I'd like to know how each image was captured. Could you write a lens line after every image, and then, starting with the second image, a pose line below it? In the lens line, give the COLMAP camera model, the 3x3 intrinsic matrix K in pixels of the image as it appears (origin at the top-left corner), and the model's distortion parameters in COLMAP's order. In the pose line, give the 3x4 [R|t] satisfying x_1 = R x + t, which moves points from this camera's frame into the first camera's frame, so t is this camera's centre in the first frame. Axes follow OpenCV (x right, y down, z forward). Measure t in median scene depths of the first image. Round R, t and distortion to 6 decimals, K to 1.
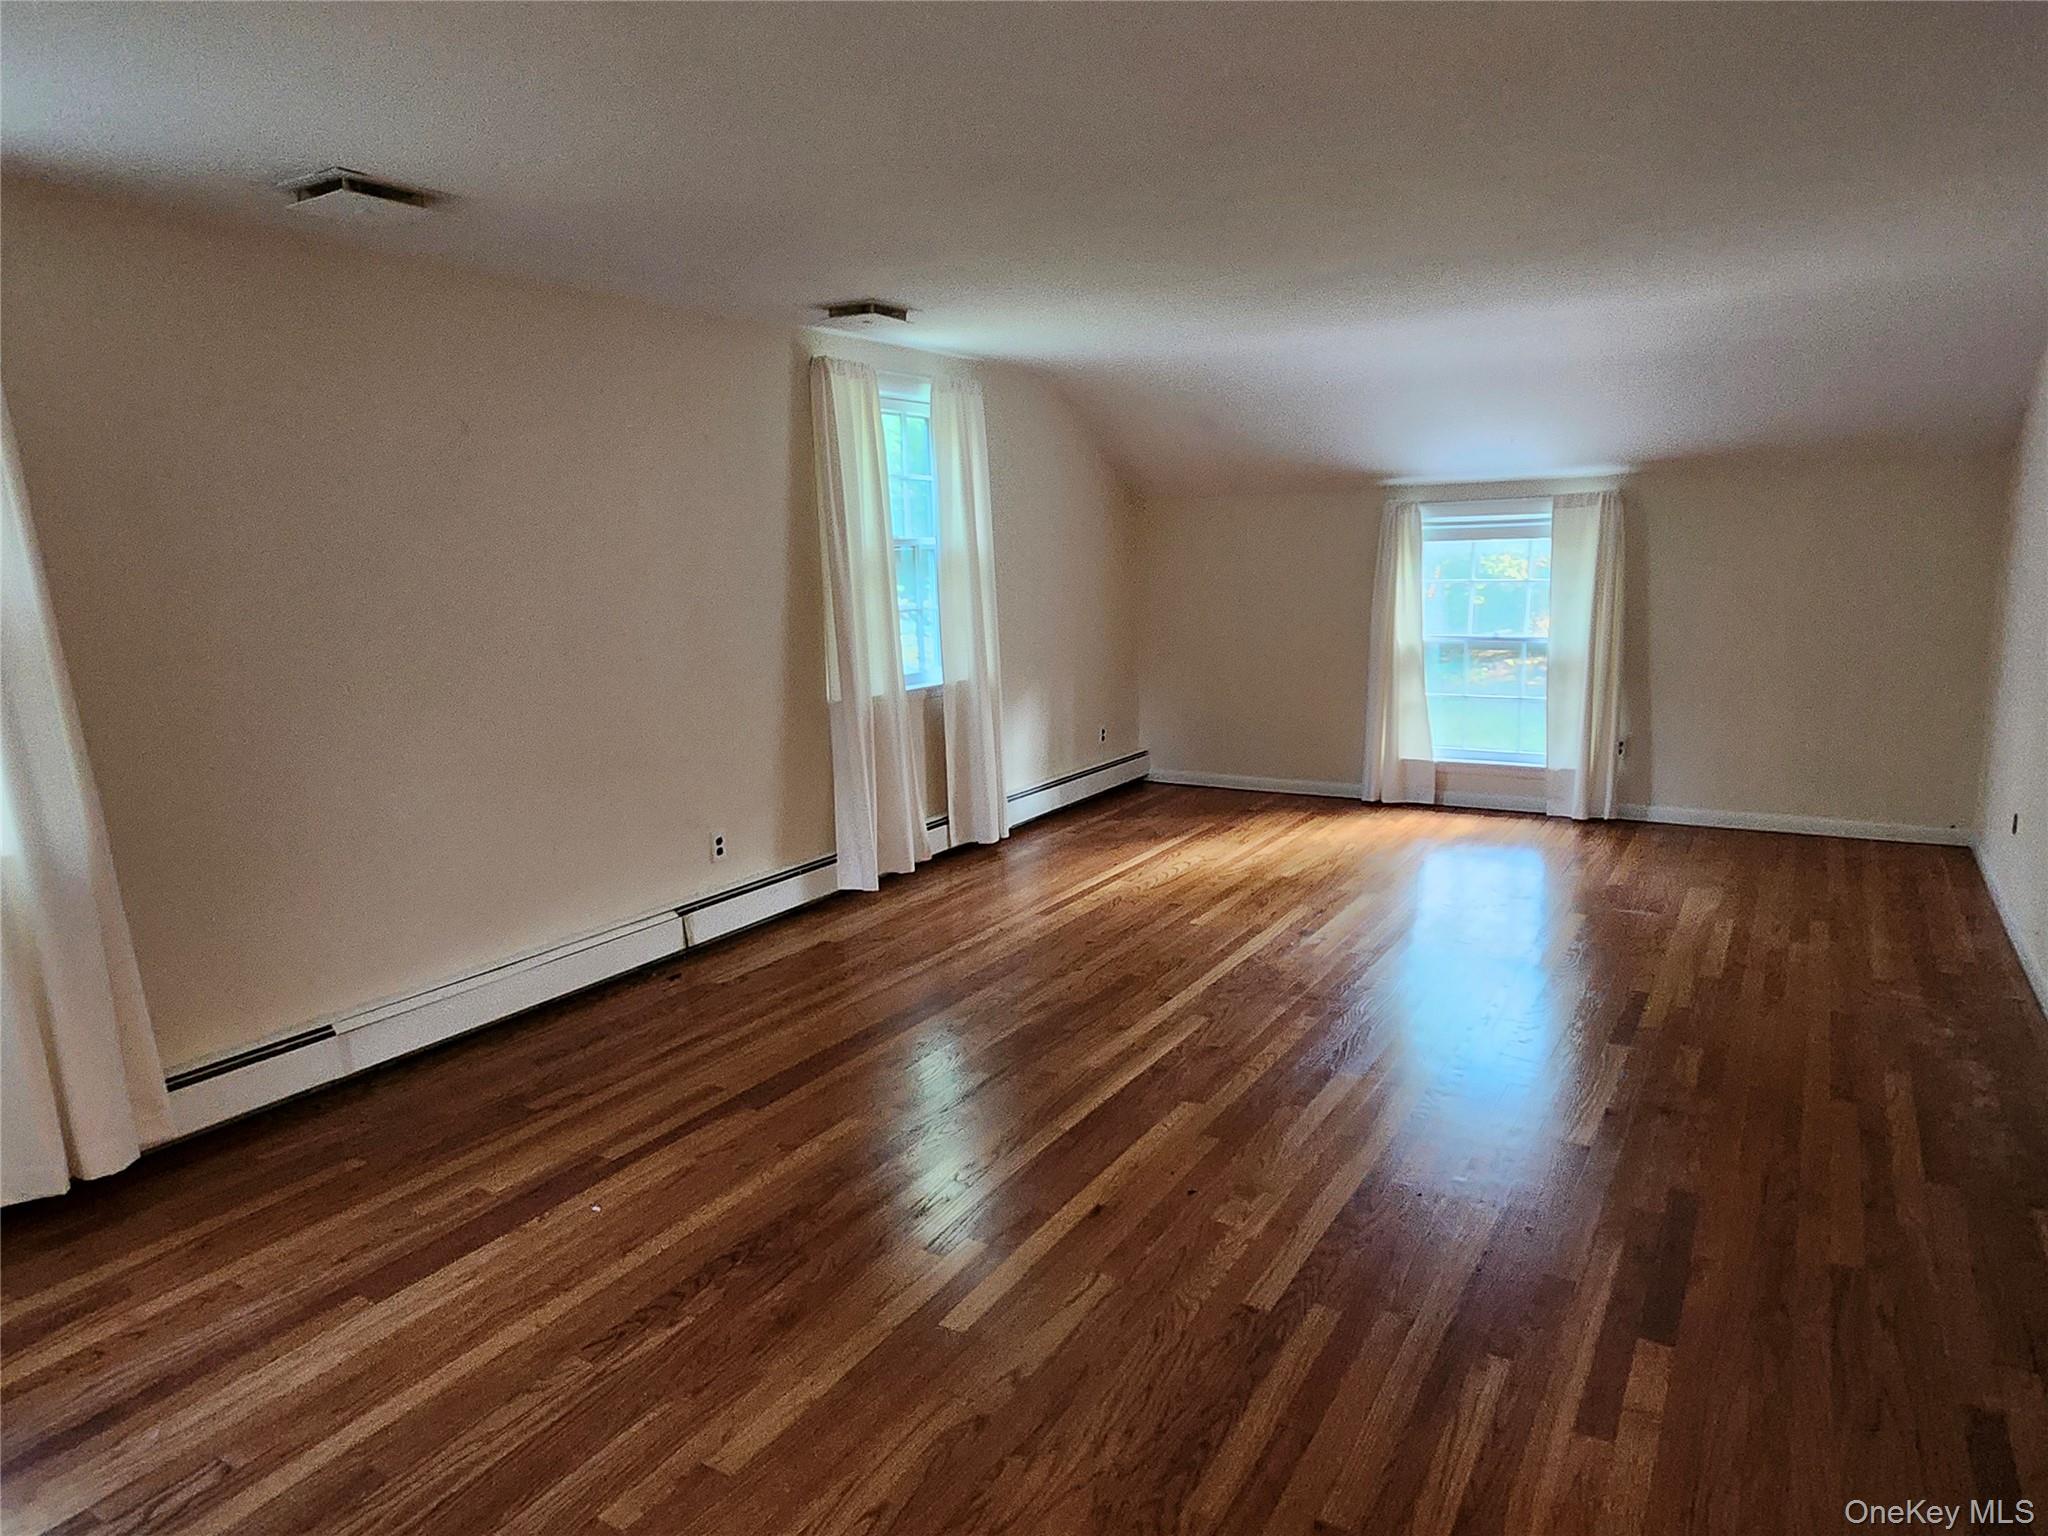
lens RADIAL K [[1221.9, 0, 1027.2], [0, 1221.9, 751.5], [0, 0, 1]] dist [0.005384, -0.003095]
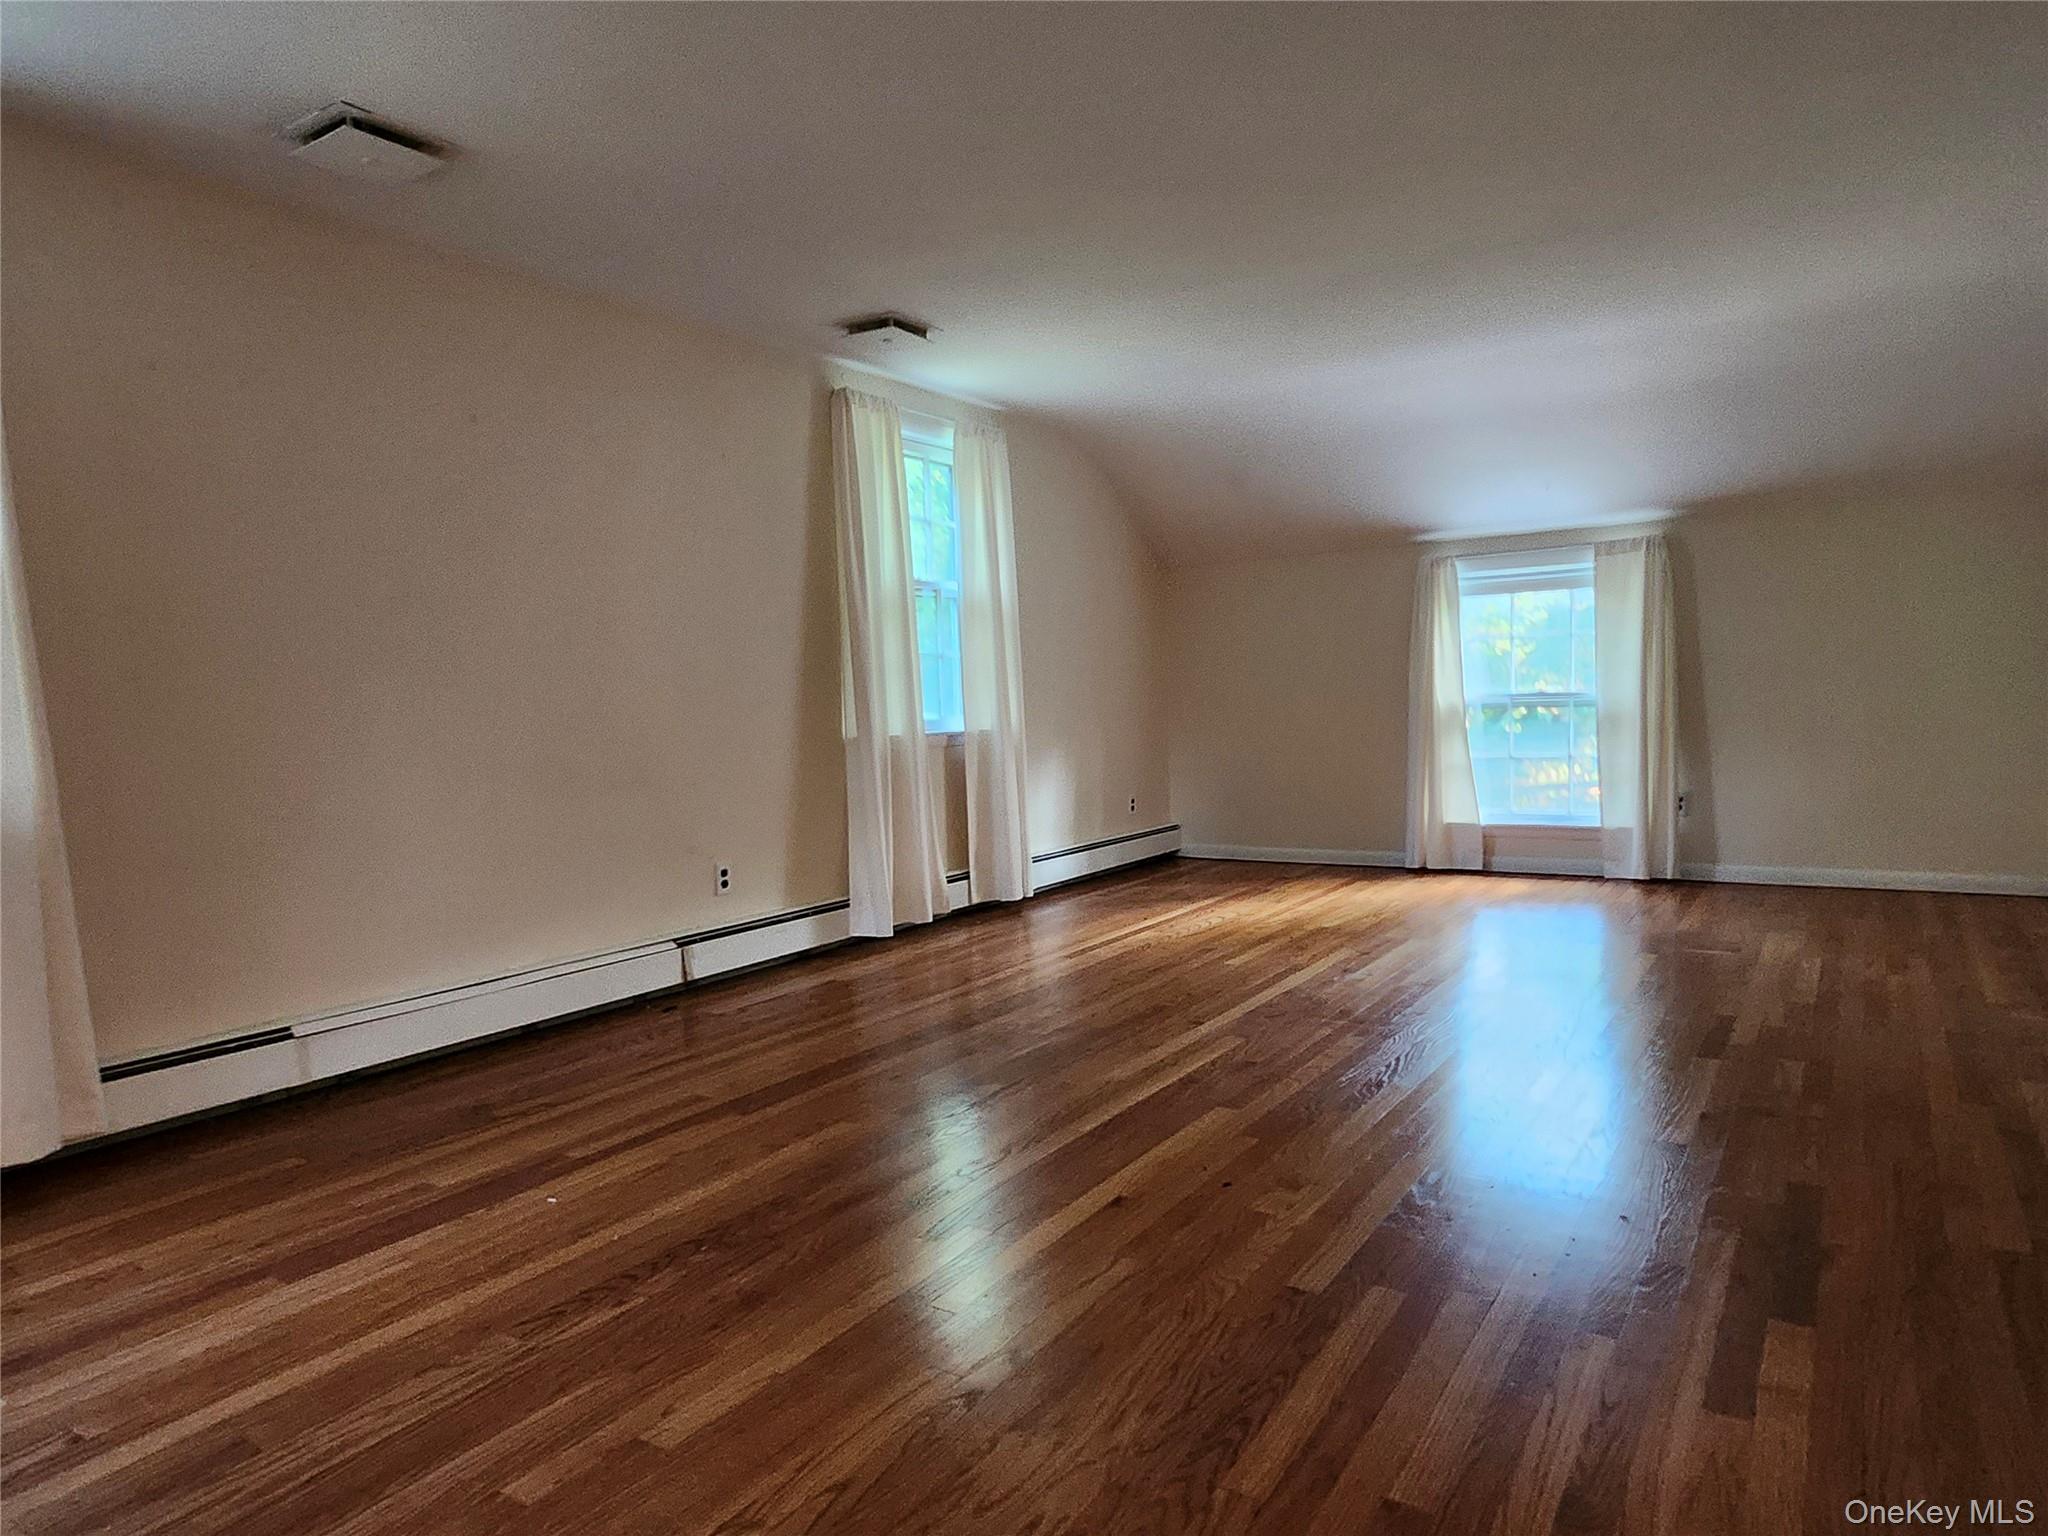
lens RADIAL K [[1221.9, 0, 1026.3], [0, 1221.9, 753.5], [0, 0, 1]] dist [0.005384, -0.003095]
pose [[0.999575, -0.001347, -0.029129, 0.011440], [-0.002047, 0.993225, -0.116191, 0.103671], [0.029088, 0.116201, 0.992800, 0.062573]]
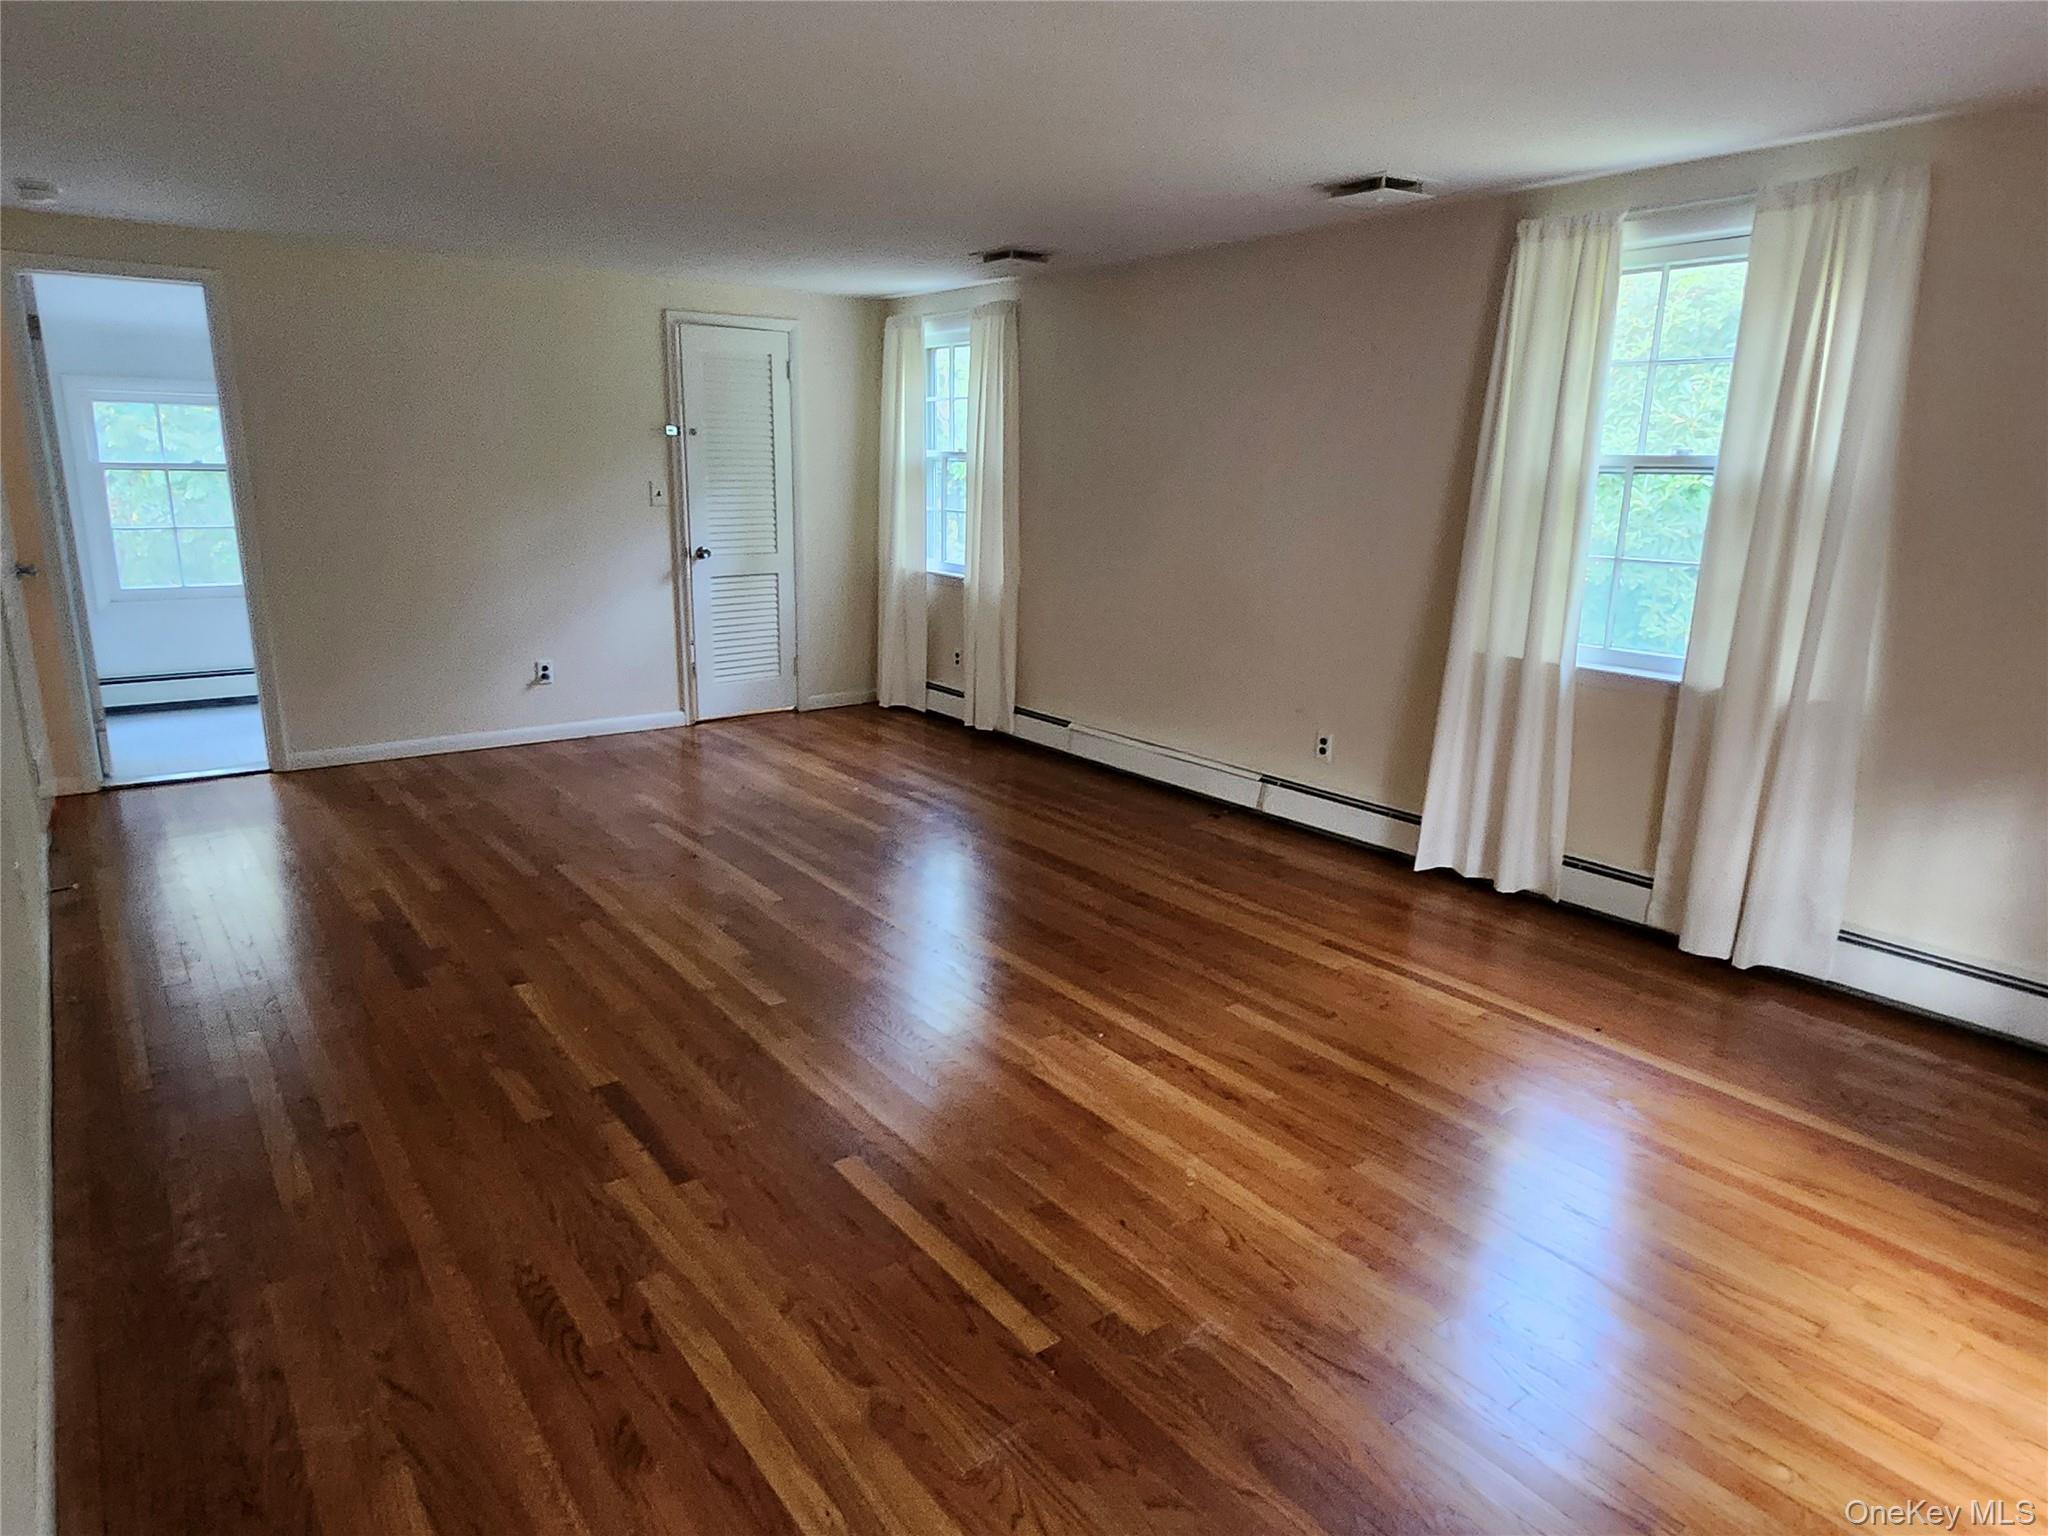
lens RADIAL K [[1221.9, 0, 1022.6], [0, 1221.9, 764.9], [0, 0, 1]] dist [0.005384, -0.003095]
pose [[-0.340078, 0.248489, -0.906973, 0.911733], [-0.161391, 0.934726, 0.316608, -0.228074], [0.926445, 0.254048, -0.277776, 1.205858]]
